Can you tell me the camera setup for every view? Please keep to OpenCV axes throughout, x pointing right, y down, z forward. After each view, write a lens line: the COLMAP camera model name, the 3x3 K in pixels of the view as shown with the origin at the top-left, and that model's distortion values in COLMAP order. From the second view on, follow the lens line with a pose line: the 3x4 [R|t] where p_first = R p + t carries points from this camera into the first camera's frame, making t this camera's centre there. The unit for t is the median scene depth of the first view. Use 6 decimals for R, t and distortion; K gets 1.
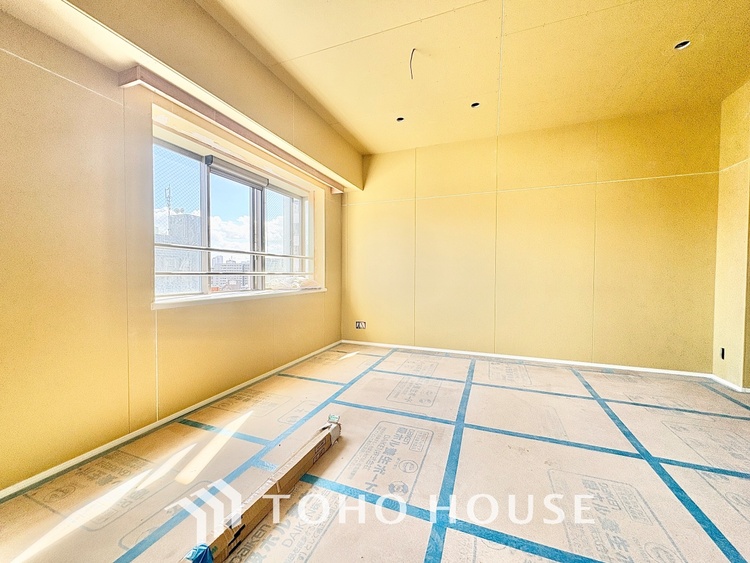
lens RADIAL K [[298.9, 0, 375.7], [0, 298.9, 281.6], [0, 0, 1]] dist [-0.001810, 0.000989]
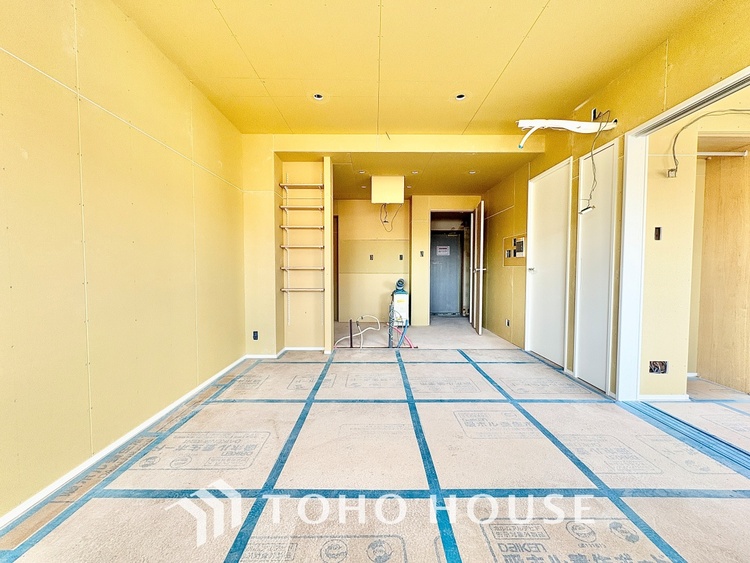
lens RADIAL K [[298.9, 0, 375.4], [0, 298.9, 280.9], [0, 0, 1]] dist [-0.001810, 0.000989]
pose [[-0.364867, -0.040855, 0.930163, -0.229154], [0.021538, 0.998399, 0.052301, -0.052762], [-0.930810, 0.039117, -0.363403, 1.019112]]
